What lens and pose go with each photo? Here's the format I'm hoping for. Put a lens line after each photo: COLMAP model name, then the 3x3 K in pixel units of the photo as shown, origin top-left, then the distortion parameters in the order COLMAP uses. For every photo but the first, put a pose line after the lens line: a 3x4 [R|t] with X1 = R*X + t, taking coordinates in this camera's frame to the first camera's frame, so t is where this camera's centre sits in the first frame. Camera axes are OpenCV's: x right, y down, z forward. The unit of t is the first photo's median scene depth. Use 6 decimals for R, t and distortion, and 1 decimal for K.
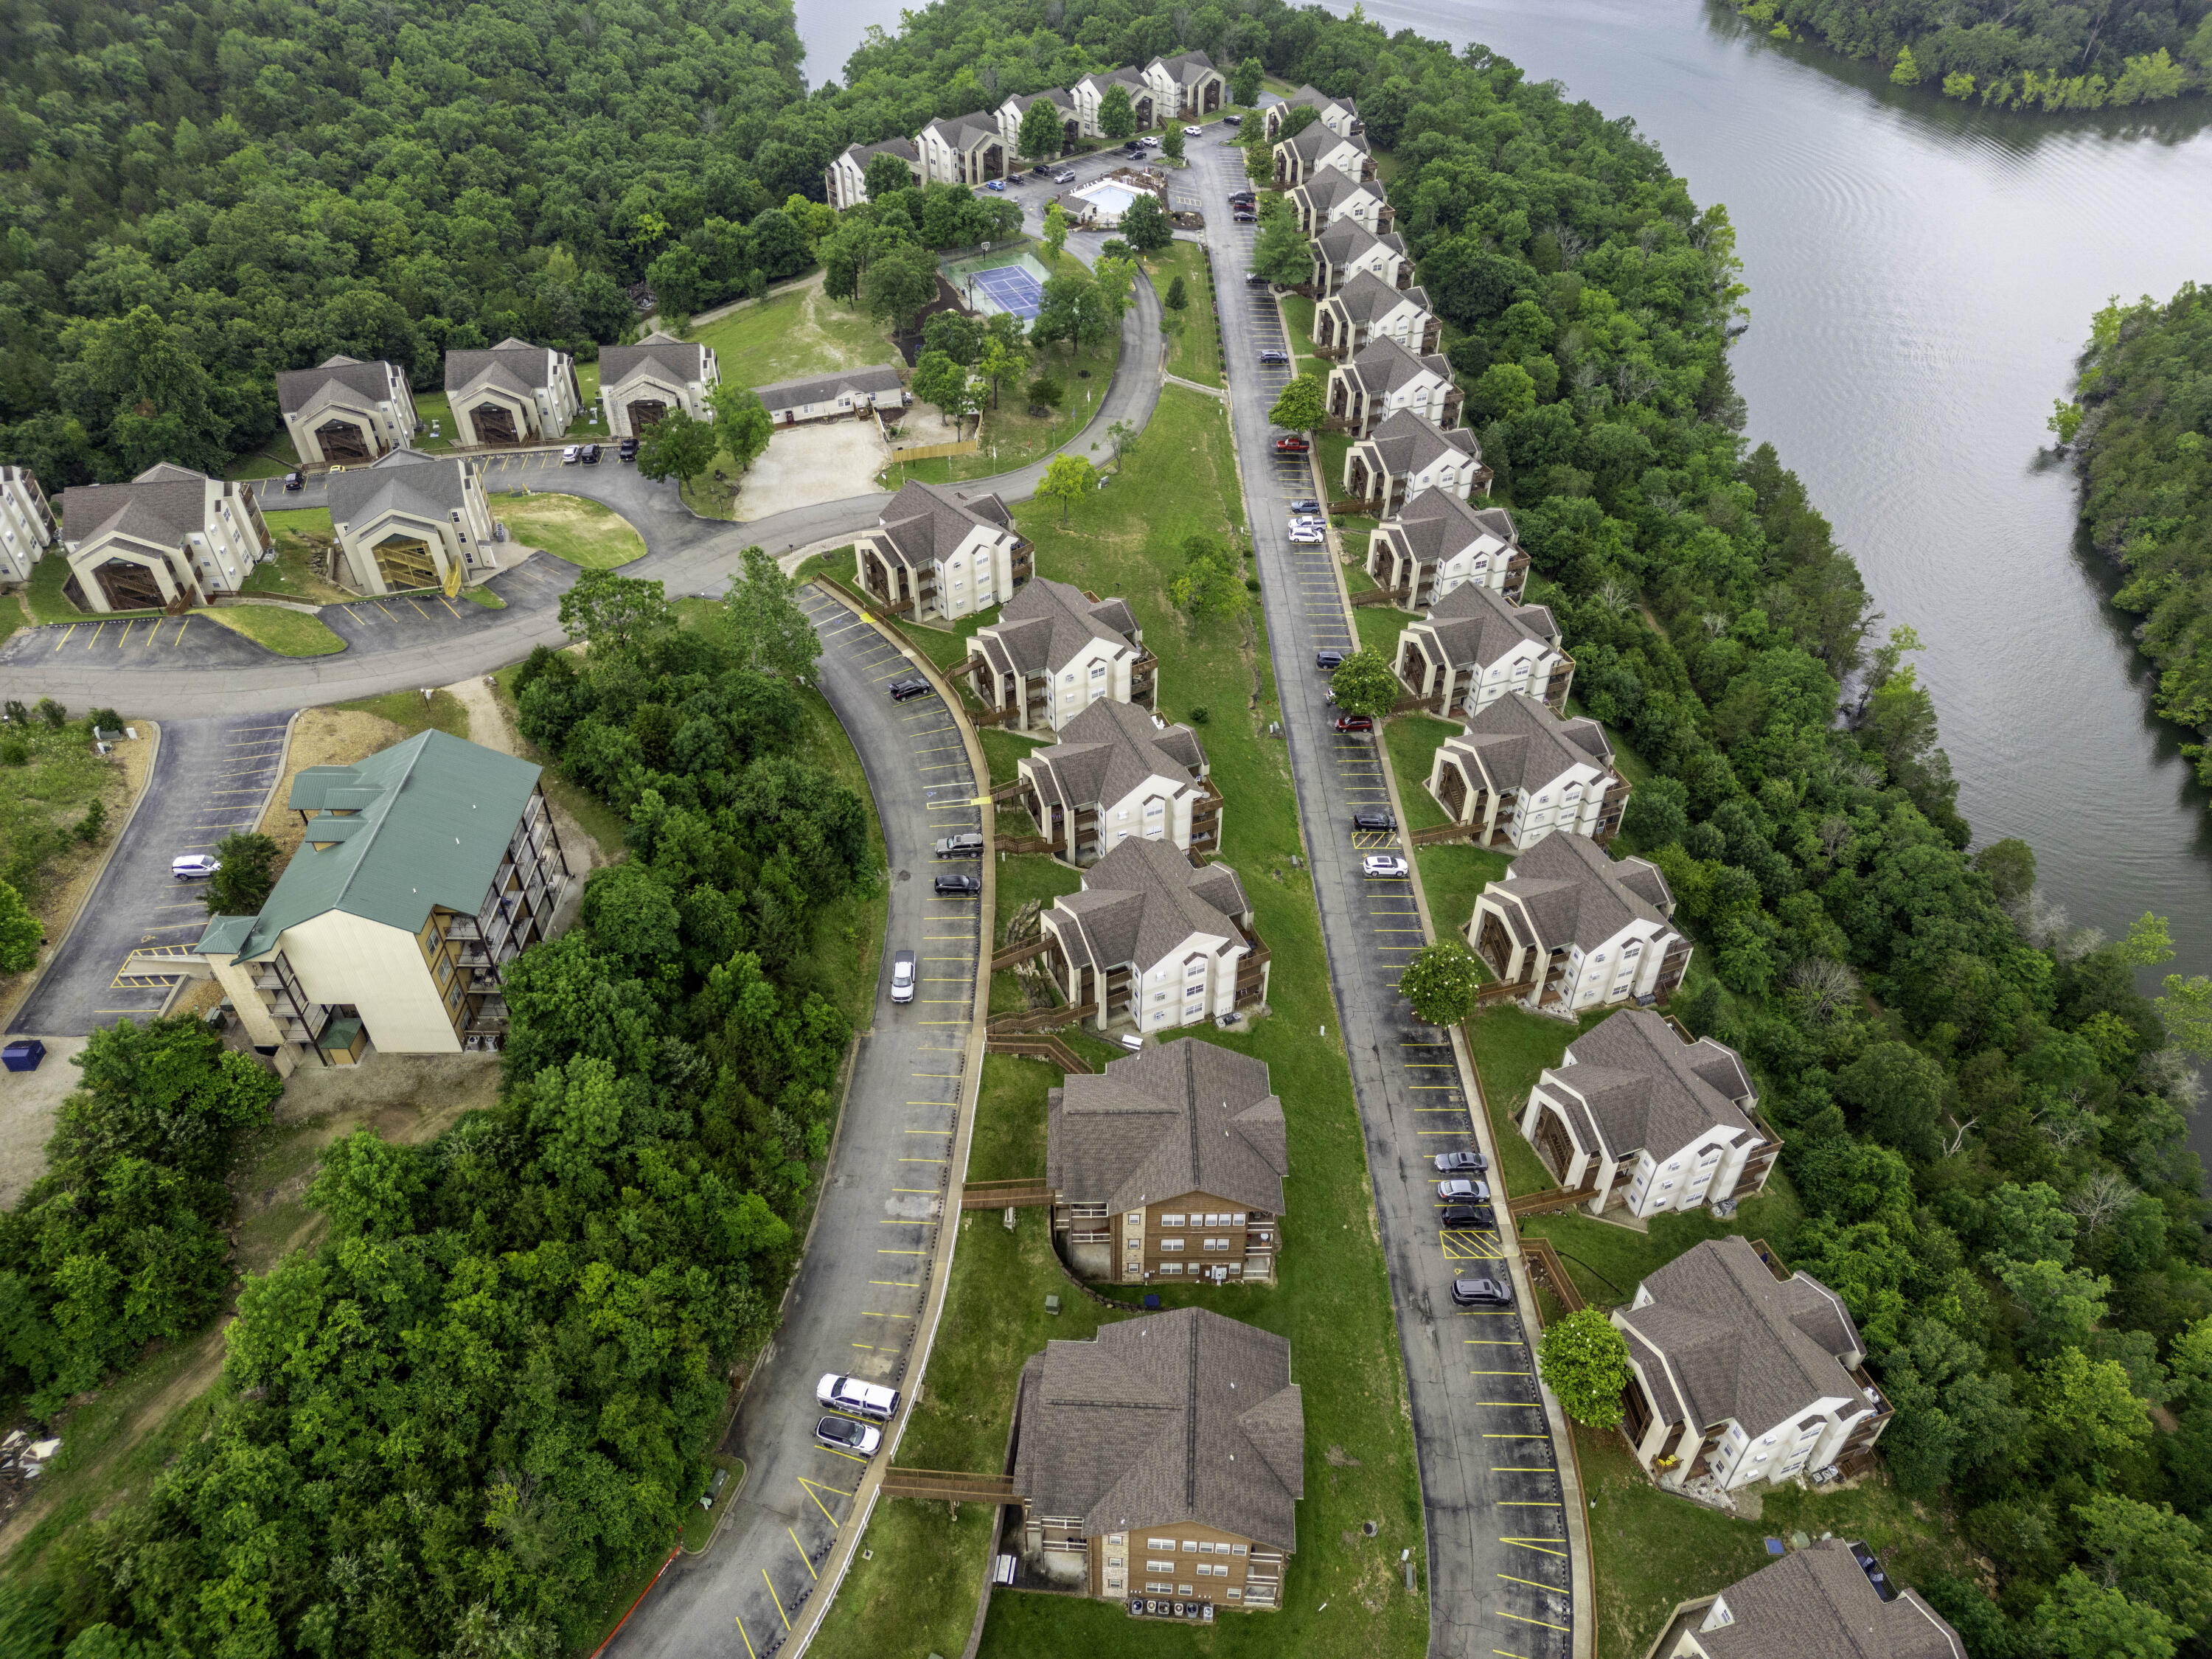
lens RADIAL K [[1535.8, 0, 1106.0], [0, 1535.8, 829.5], [0, 0, 1]] dist [0.066863, -0.065984]
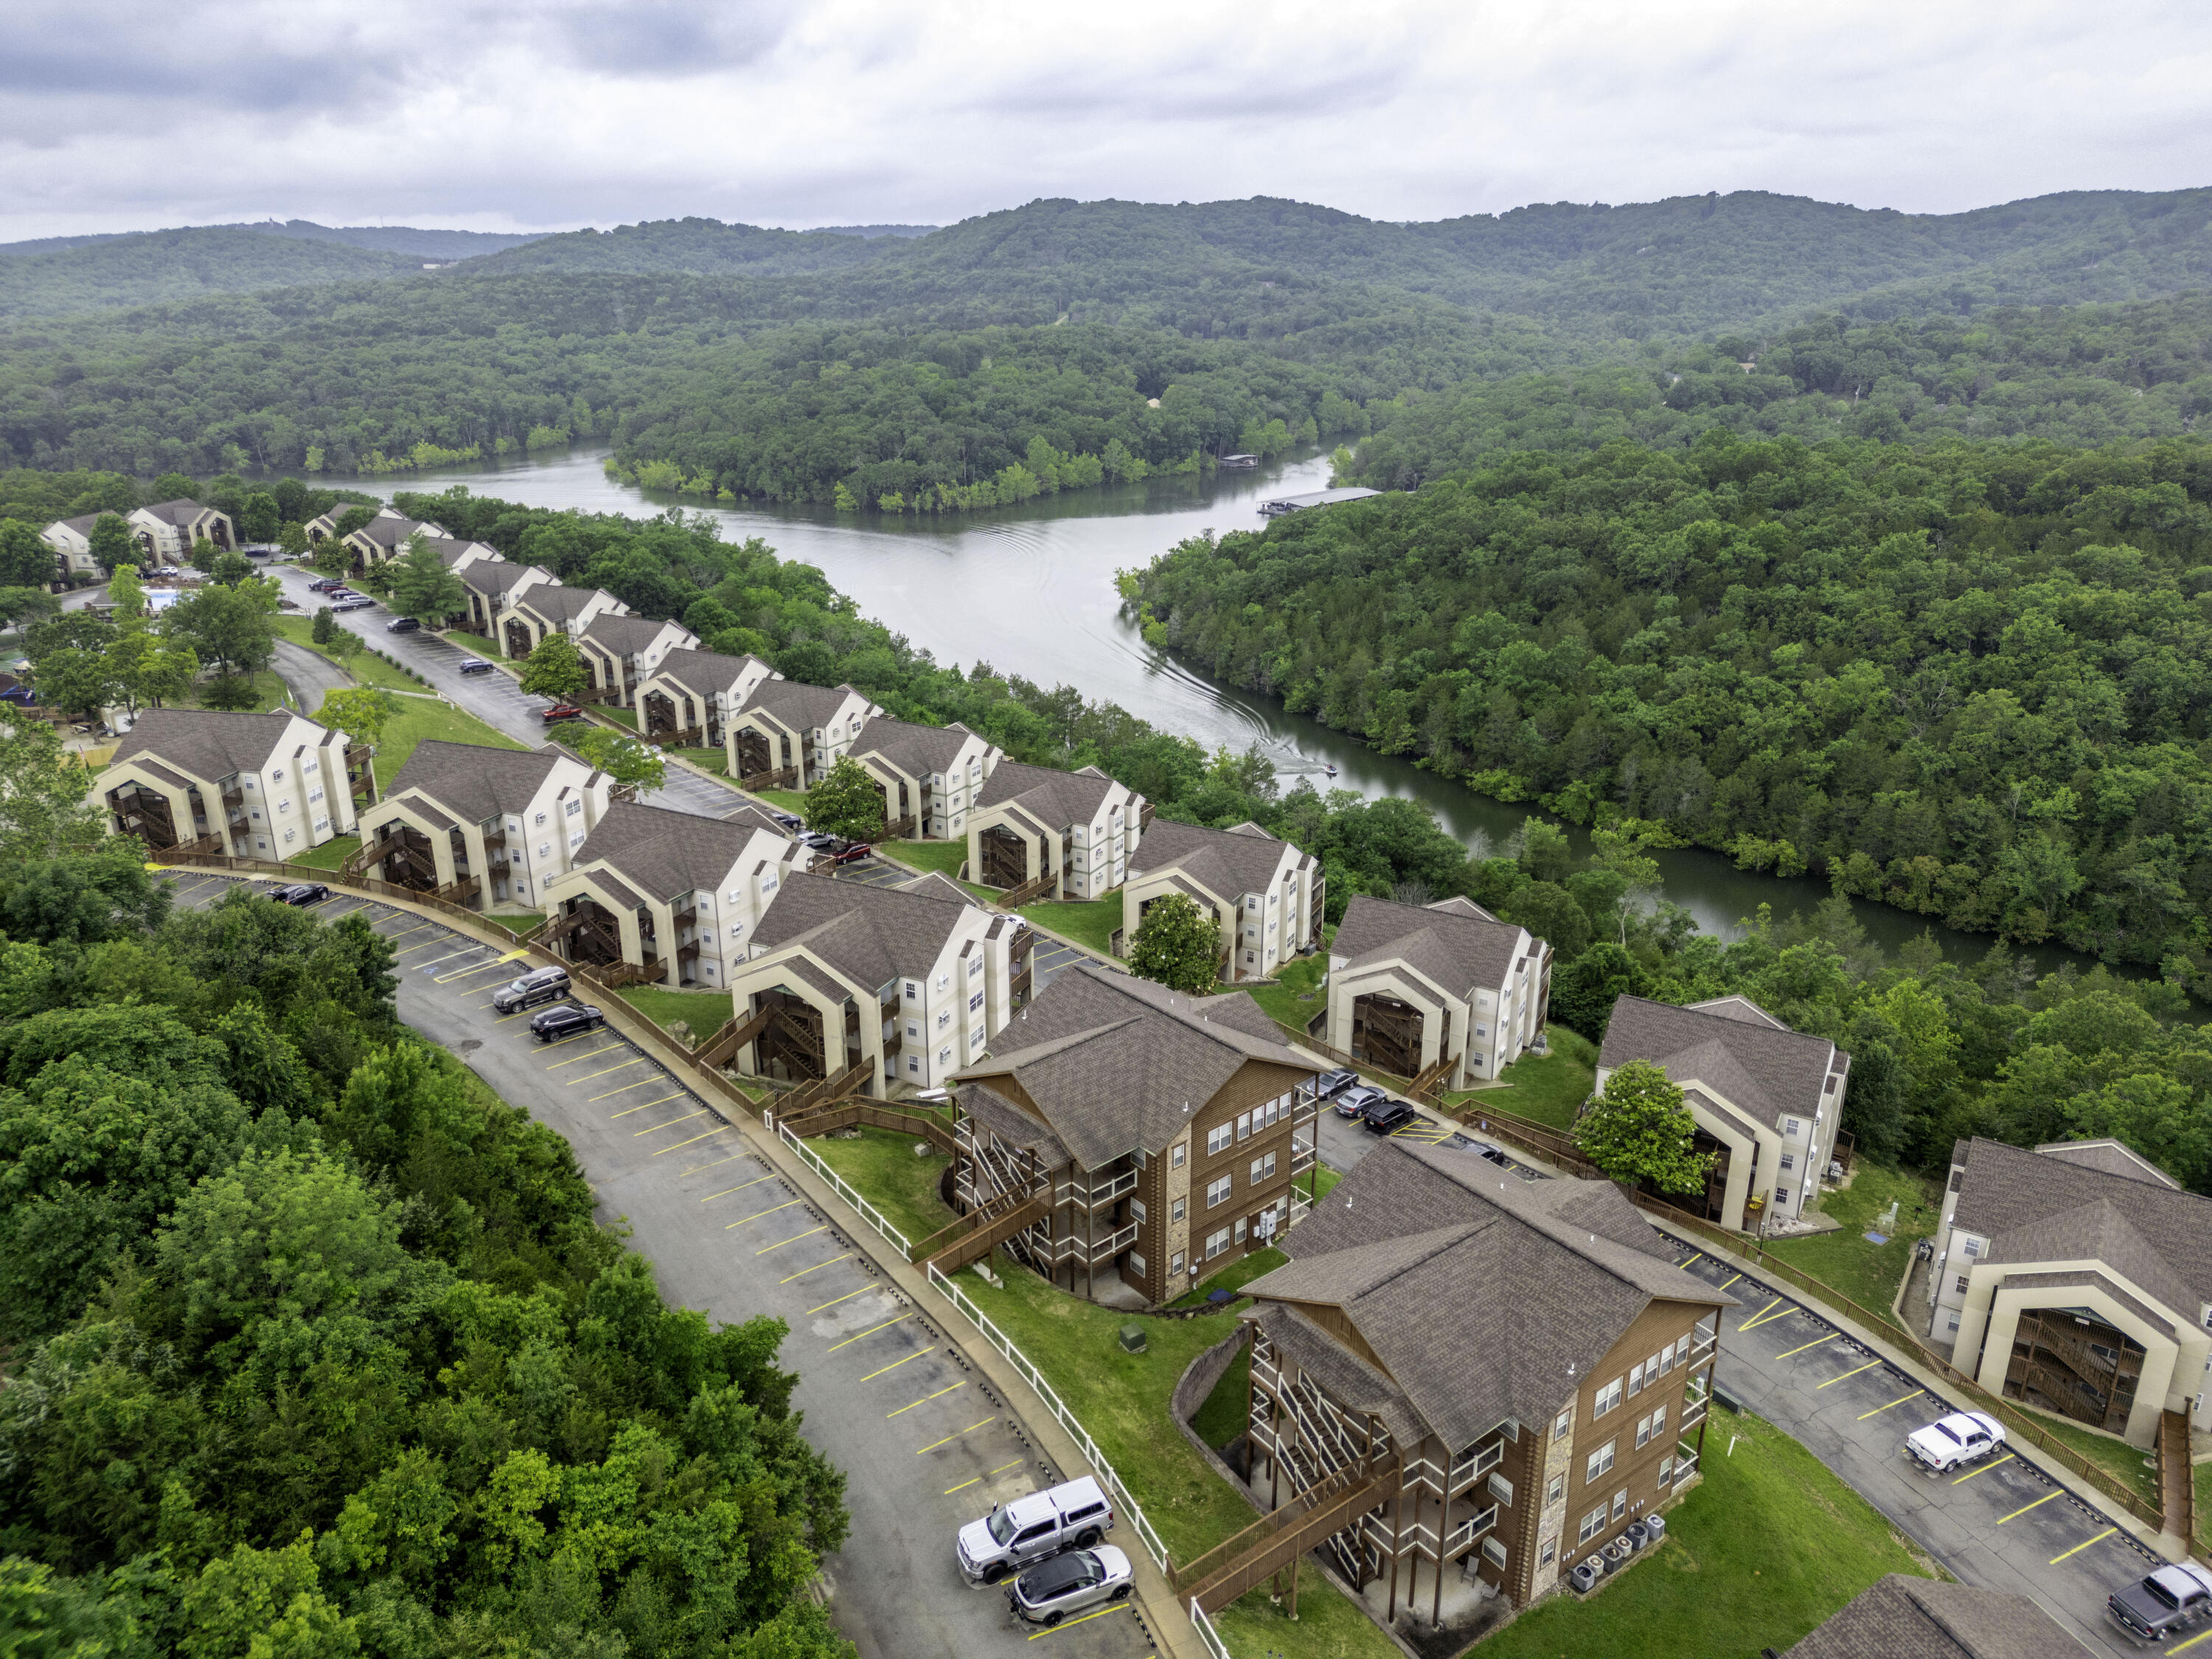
lens RADIAL K [[1532.1, 0, 1109.5], [0, 1532.1, 826.6], [0, 0, 1]] dist [0.082185, -0.086456]
pose [[0.759442, -0.220822, 0.611952, -0.372472], [0.430093, 0.876171, -0.217587, 0.250993], [-0.488126, 0.428441, 0.760376, 0.424656]]
